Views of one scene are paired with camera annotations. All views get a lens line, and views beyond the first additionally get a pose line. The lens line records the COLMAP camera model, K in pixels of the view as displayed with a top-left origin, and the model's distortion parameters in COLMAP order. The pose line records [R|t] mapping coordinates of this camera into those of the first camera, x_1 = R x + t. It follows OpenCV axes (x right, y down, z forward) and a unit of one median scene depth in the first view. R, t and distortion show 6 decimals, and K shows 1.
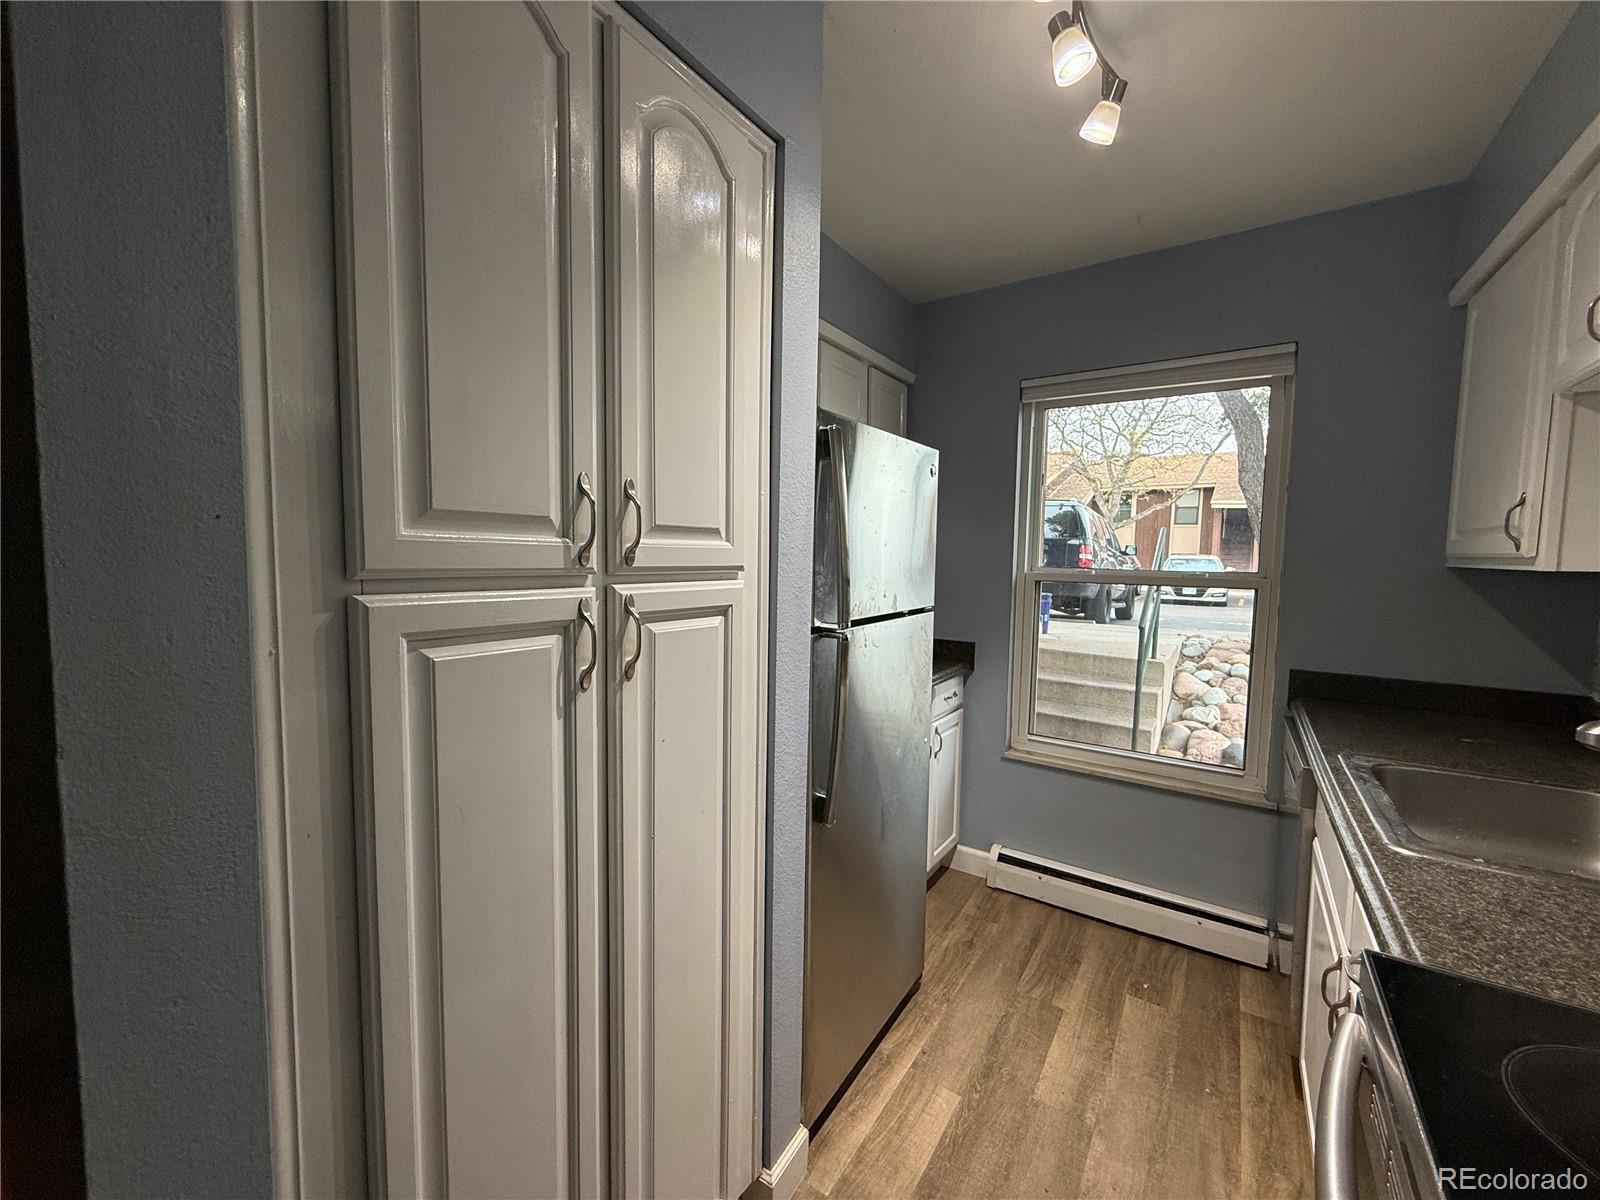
lens RADIAL K [[637.5, 0, 794.7], [0, 637.5, 599.7], [0, 0, 1]] dist [0.000762, -0.000065]
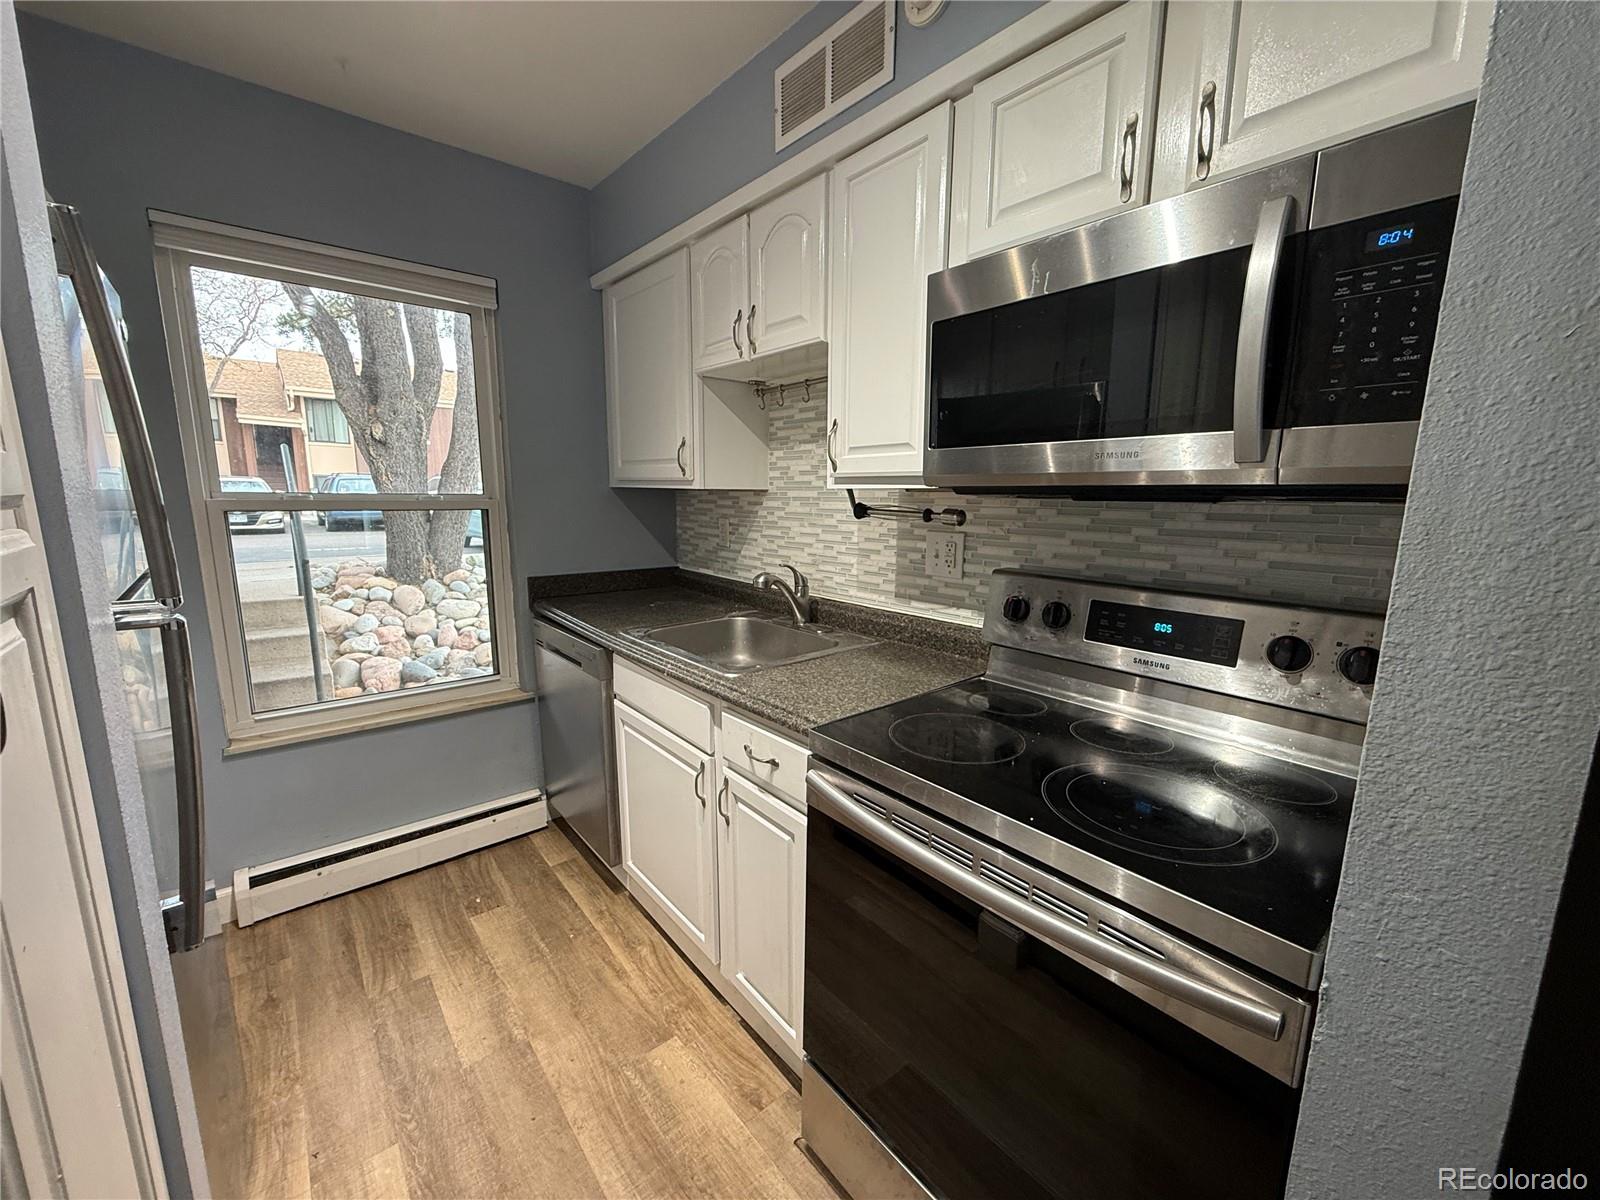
lens RADIAL K [[637.5, 0, 798.7], [0, 637.5, 598.7], [0, 0, 1]] dist [0.000762, -0.000065]
pose [[0.267428, -0.174398, 0.947664, -0.192799], [0.061568, 0.984568, 0.163815, -0.012487], [-0.961609, 0.014537, 0.274039, 0.197689]]
